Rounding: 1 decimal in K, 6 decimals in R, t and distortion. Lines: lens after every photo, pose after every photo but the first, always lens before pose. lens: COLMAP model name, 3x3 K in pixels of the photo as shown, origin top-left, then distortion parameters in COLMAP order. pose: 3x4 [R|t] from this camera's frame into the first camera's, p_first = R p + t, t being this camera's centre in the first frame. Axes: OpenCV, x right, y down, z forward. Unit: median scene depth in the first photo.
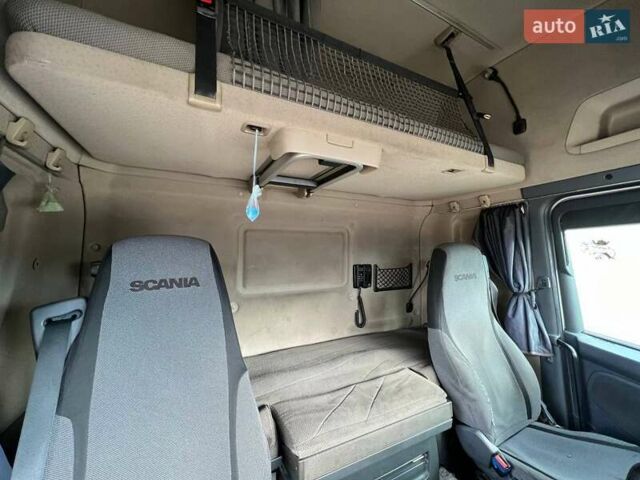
lens RADIAL K [[262.5, 0, 328.7], [0, 262.5, 241.5], [0, 0, 1]] dist [0.000943, -0.000073]
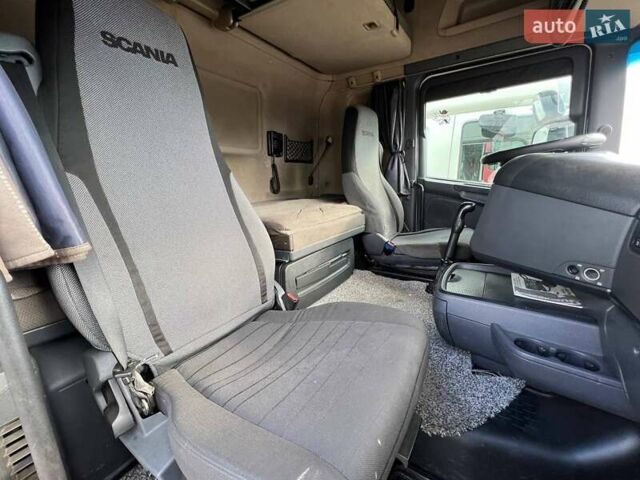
lens RADIAL K [[262.5, 0, 328.7], [0, 262.5, 241.5], [0, 0, 1]] dist [0.000943, -0.000073]
pose [[0.869519, -0.123015, 0.478335, -0.307227], [-0.016238, 0.960842, 0.276620, 0.276630], [-0.493633, -0.248293, 0.833473, -0.097119]]
